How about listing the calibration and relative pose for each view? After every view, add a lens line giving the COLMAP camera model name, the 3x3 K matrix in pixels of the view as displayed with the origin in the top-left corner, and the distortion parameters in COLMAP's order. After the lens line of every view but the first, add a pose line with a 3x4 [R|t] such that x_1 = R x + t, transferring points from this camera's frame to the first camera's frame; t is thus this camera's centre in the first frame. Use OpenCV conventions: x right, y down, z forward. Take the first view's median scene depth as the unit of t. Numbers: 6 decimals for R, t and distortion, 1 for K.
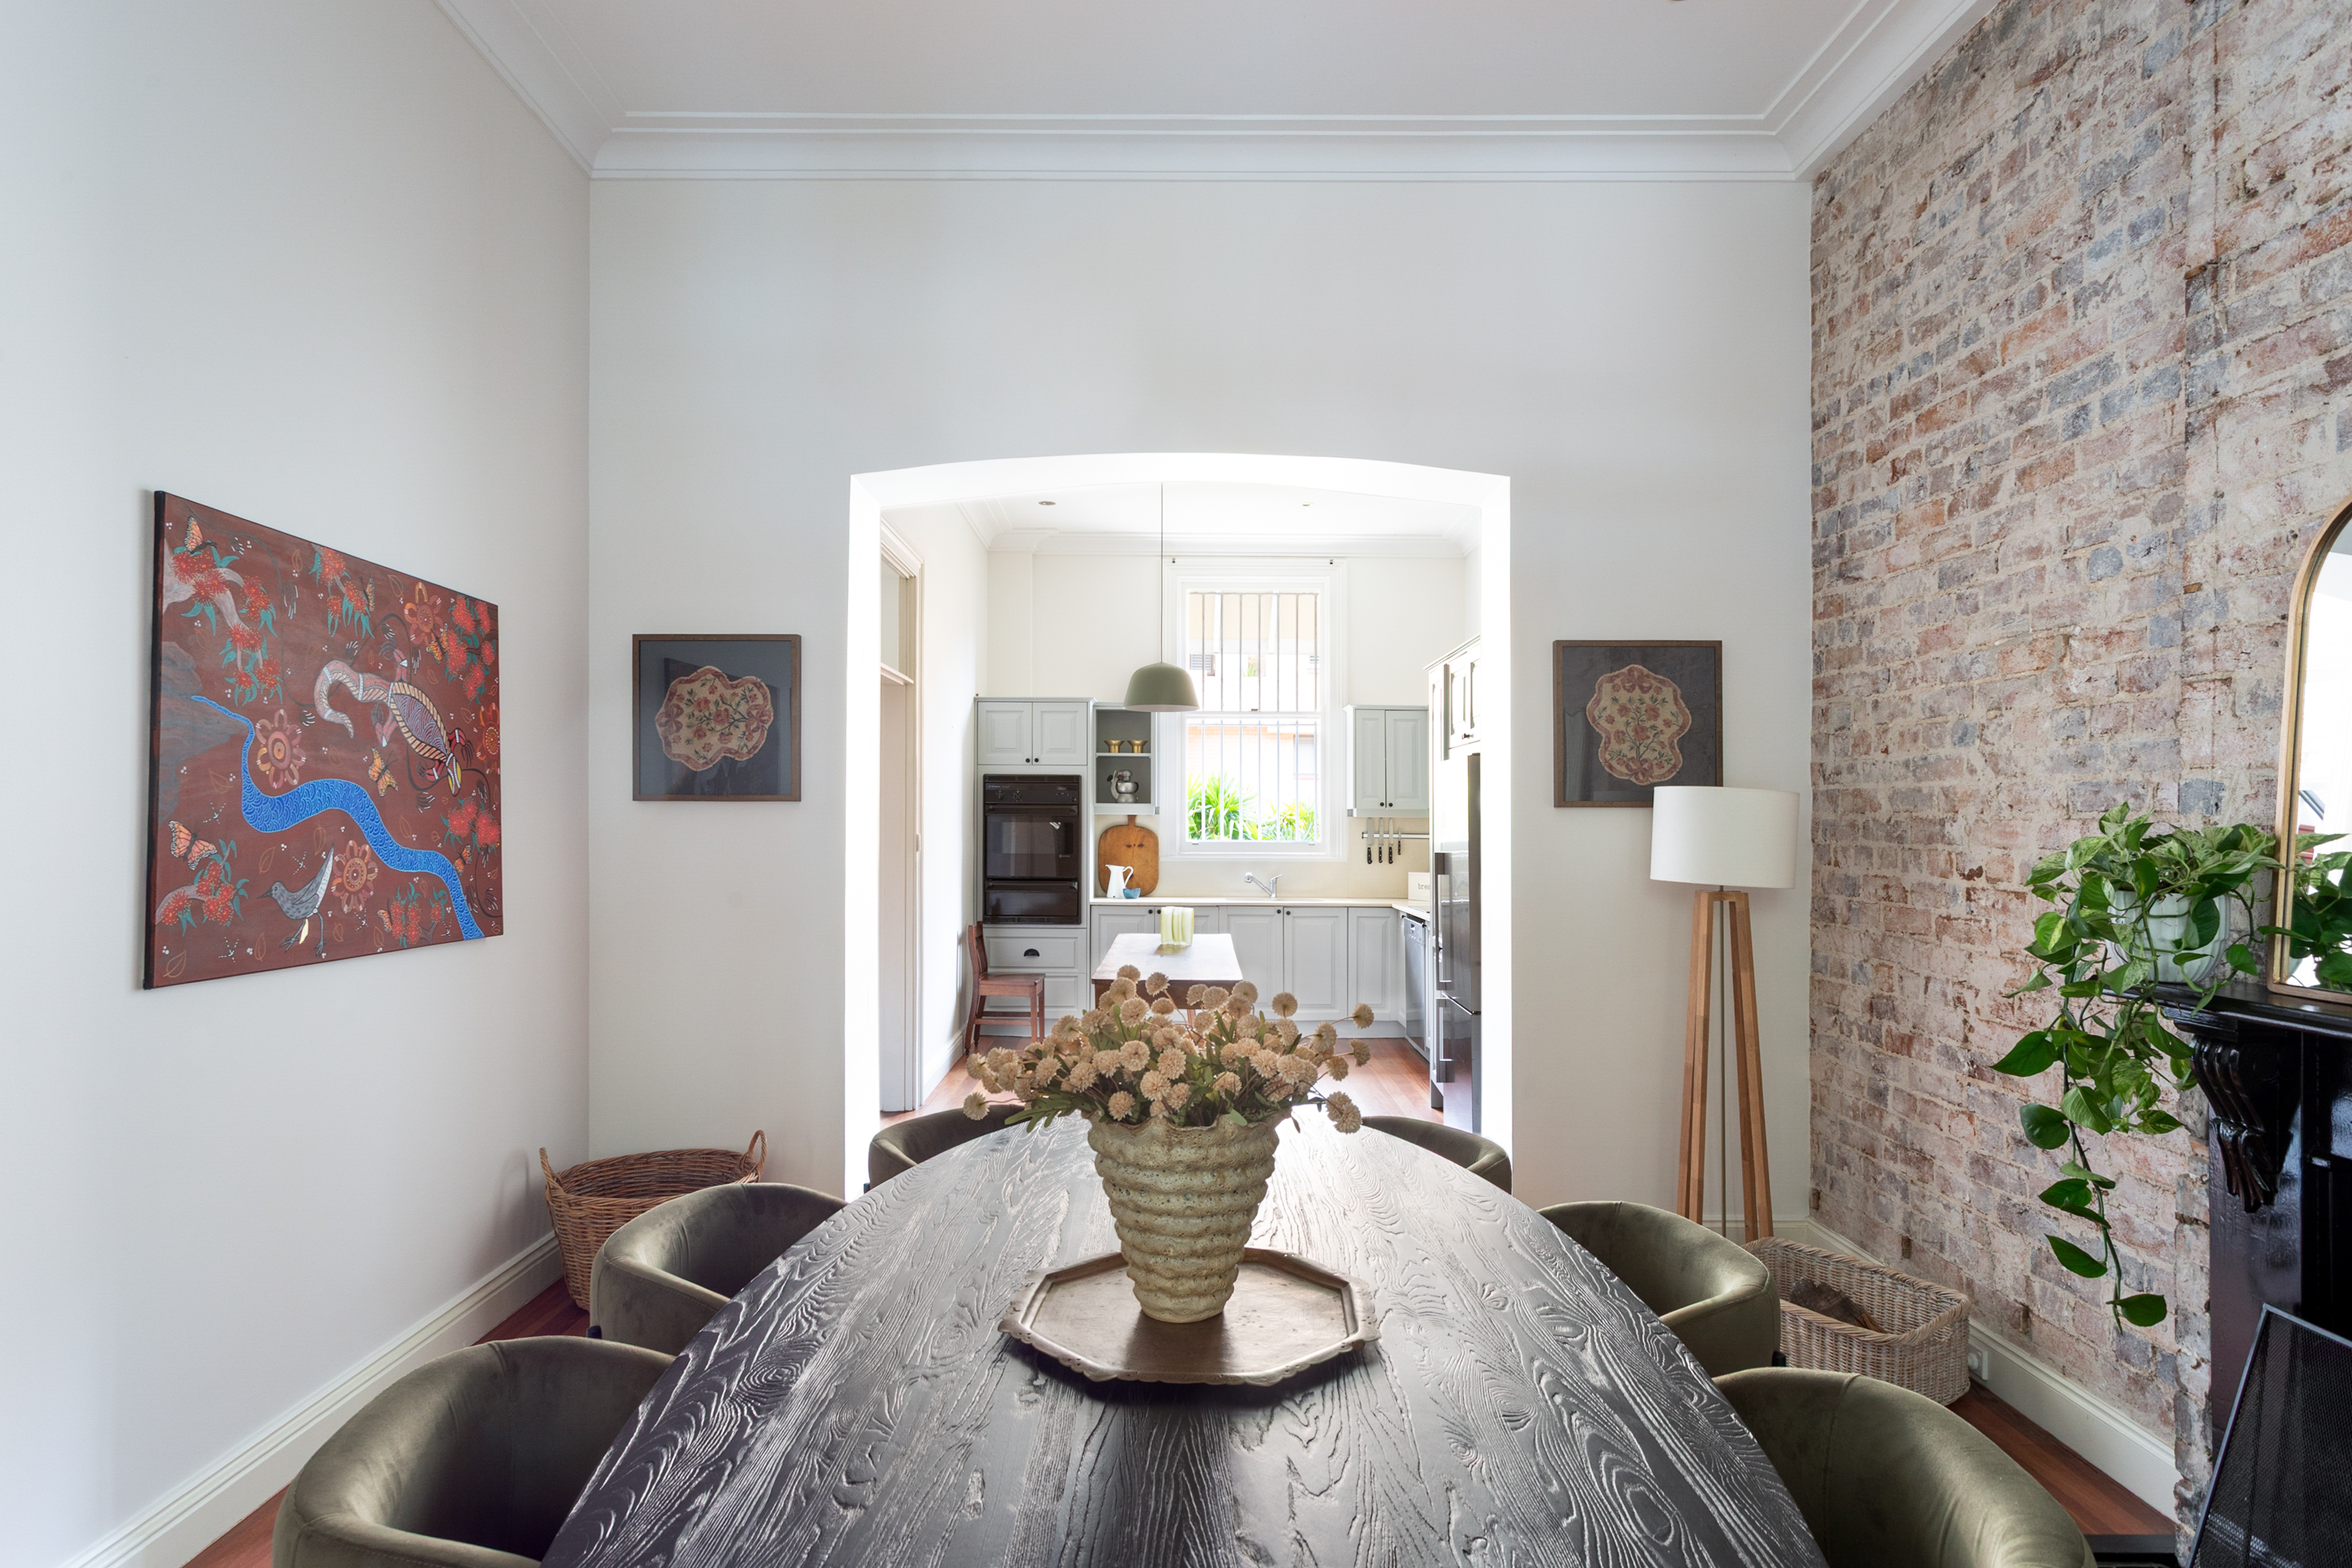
lens RADIAL K [[1285.6, 0, 1163.6], [0, 1285.6, 809.8], [0, 0, 1]] dist [0.007635, -0.001377]
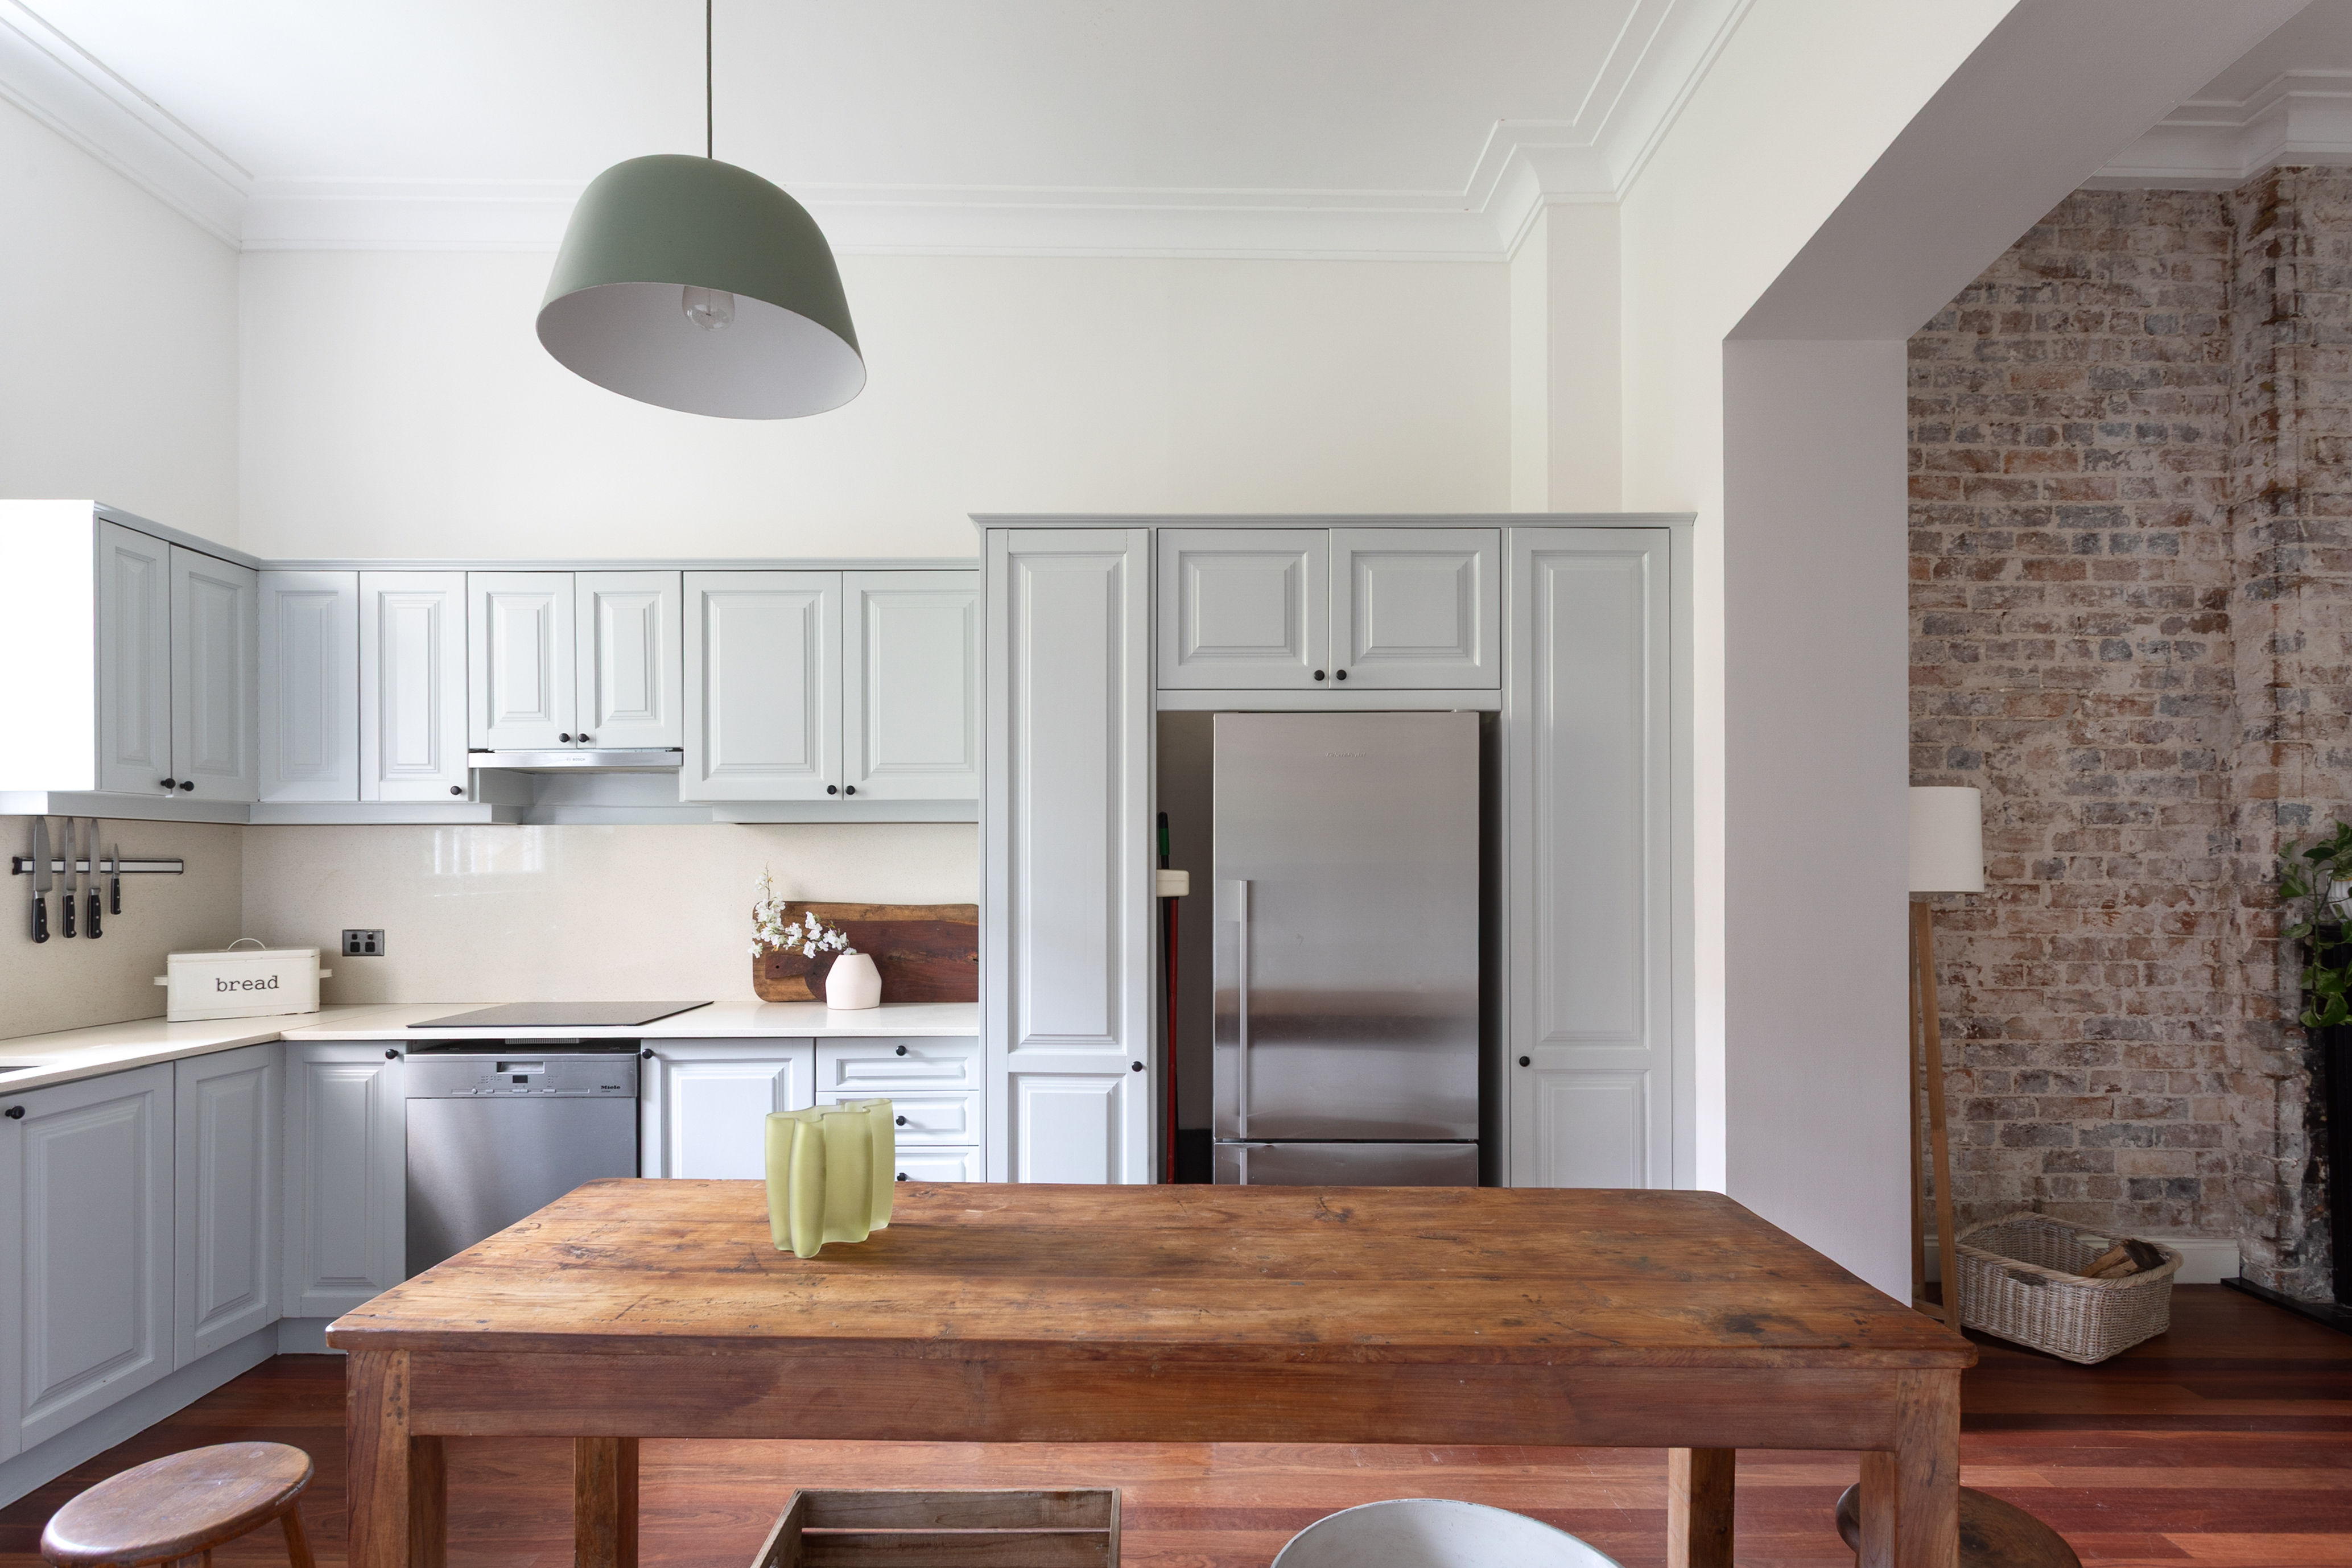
lens RADIAL K [[1143.9, 0, 1205.4], [0, 1143.9, 850.5], [0, 0, 1]] dist [0.000315, 0.000881]
pose [[-0.009582, 0.003202, 0.999949, -0.465312], [-0.007656, 0.999965, -0.003275, 0.037576], [-0.999925, -0.007687, -0.009557, 1.770480]]
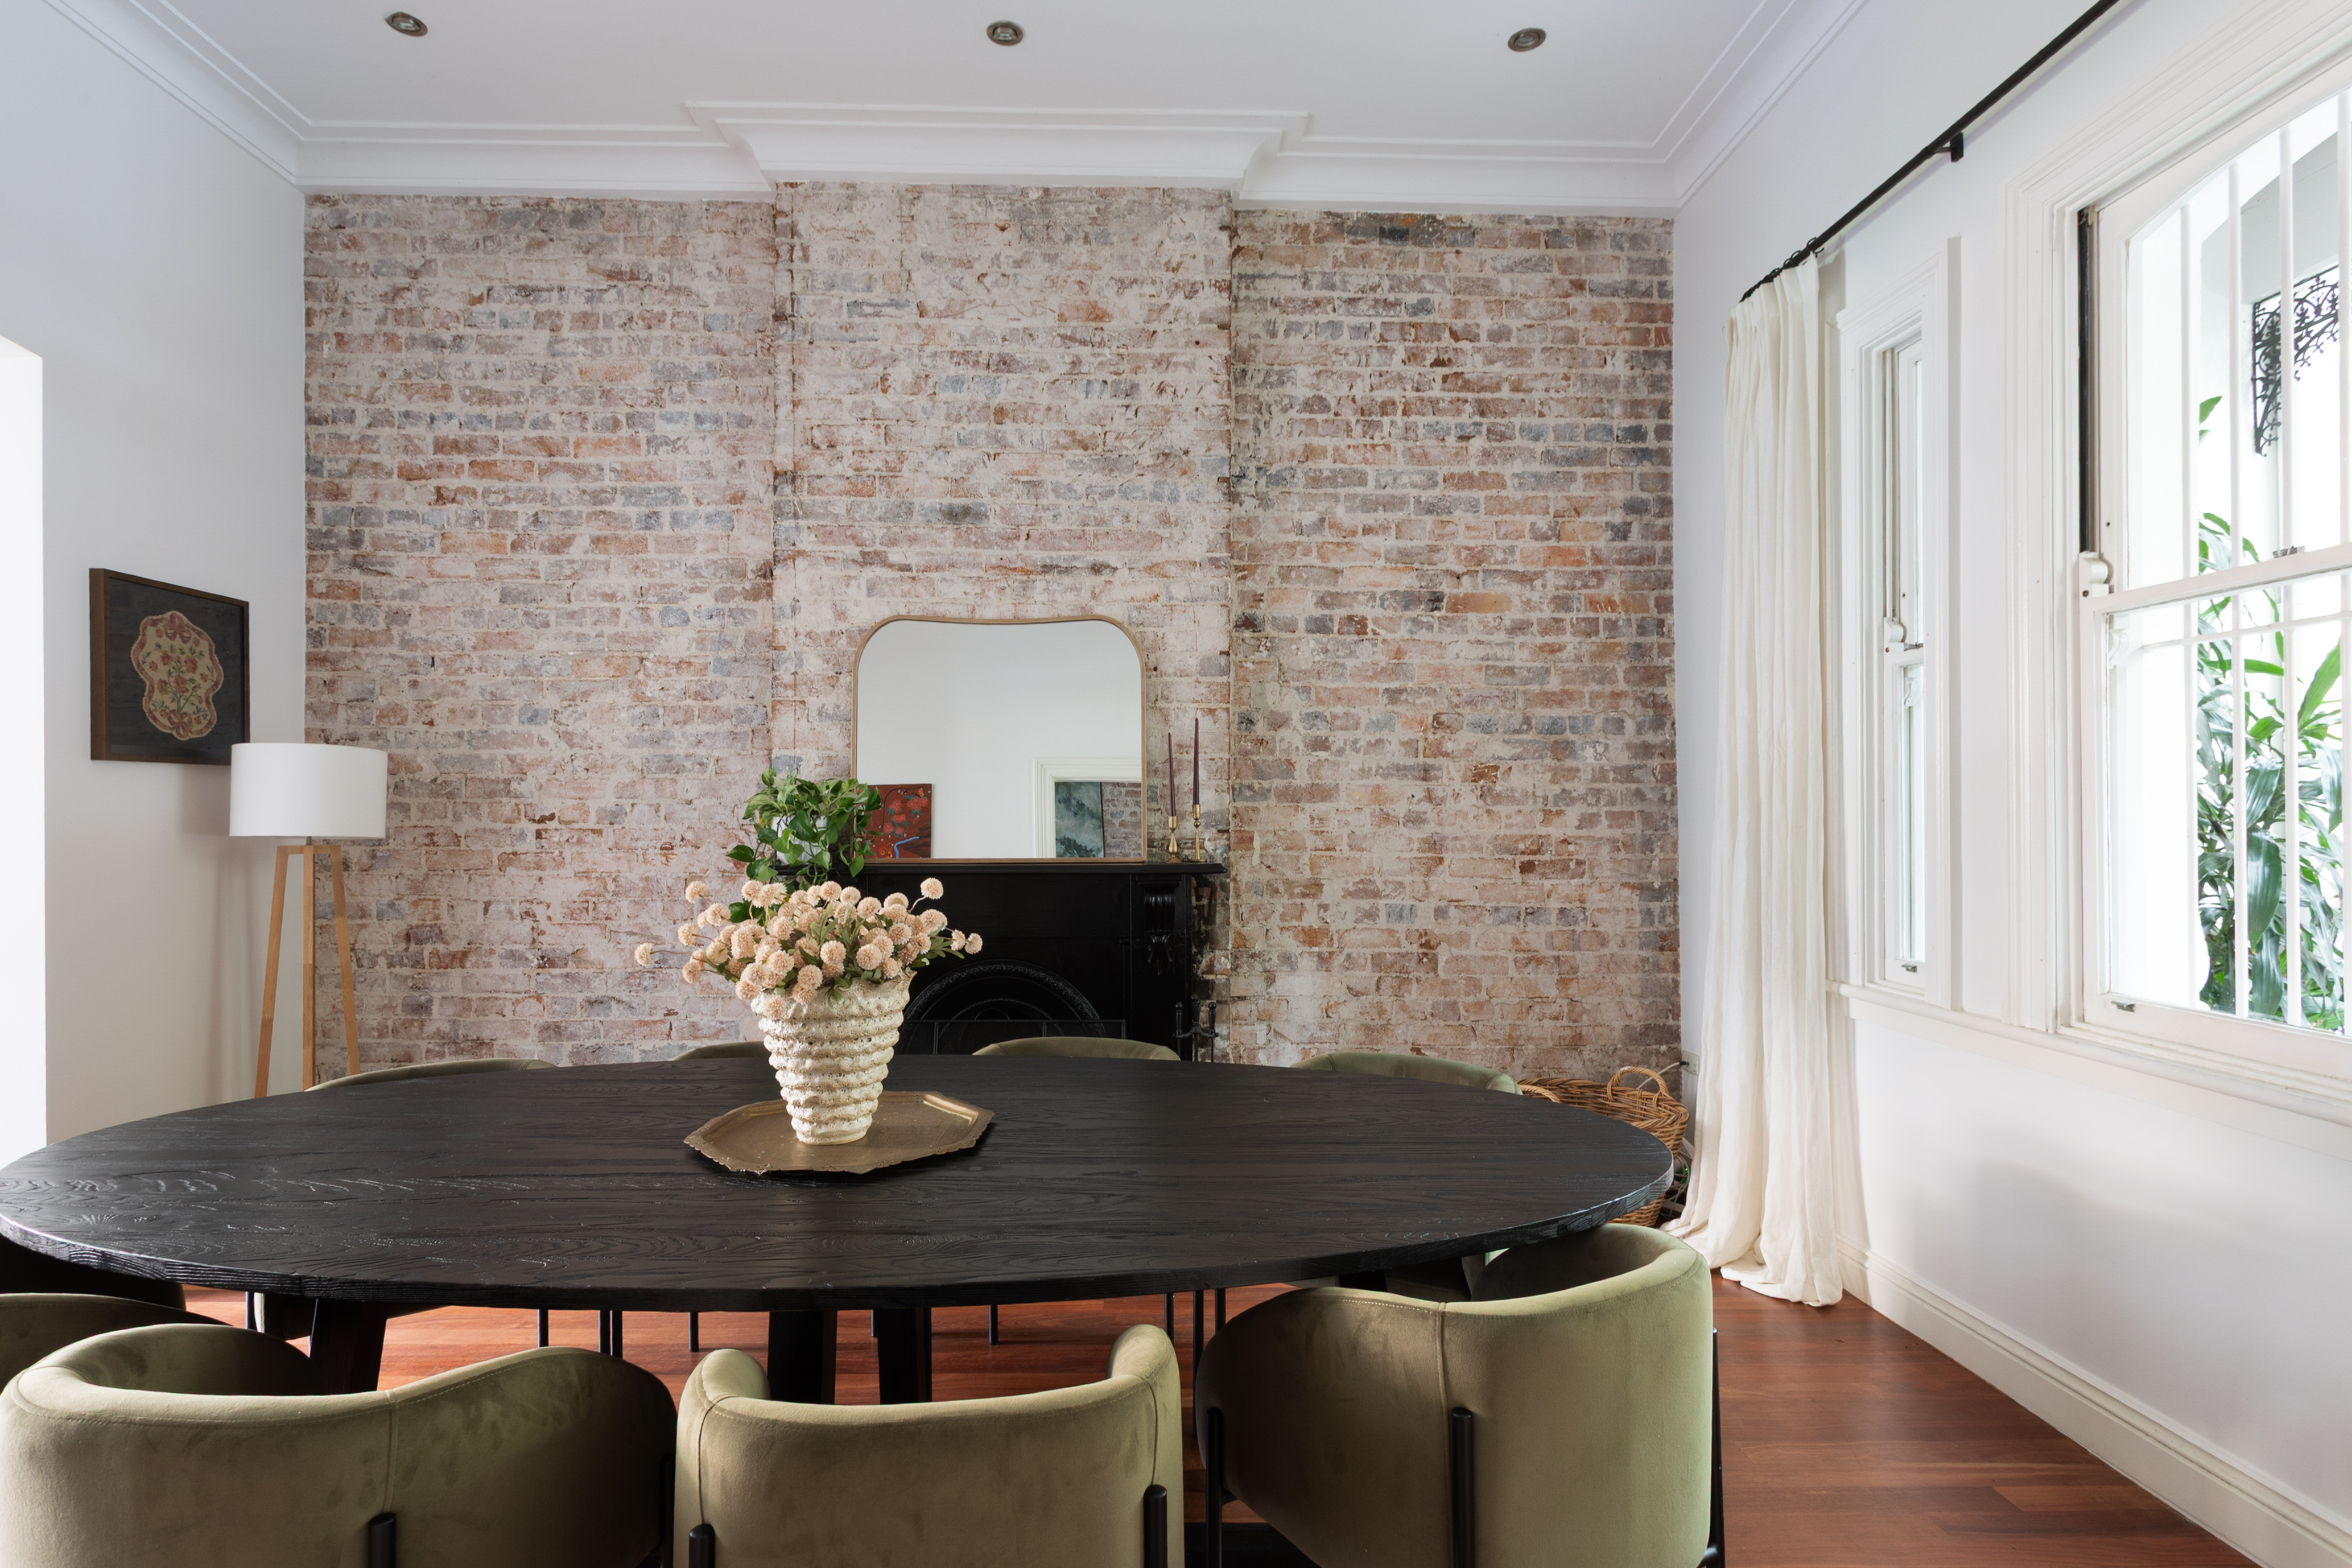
lens RADIAL K [[1143.9, 0, 1152.9], [0, 1143.9, 799.0], [0, 0, 1]] dist [0.000315, 0.000881]
pose [[-0.009295, 0.002832, 0.999953, -0.597696], [-0.002807, 0.999992, -0.002858, 0.030744], [-0.999953, -0.002833, -0.009287, 0.371832]]
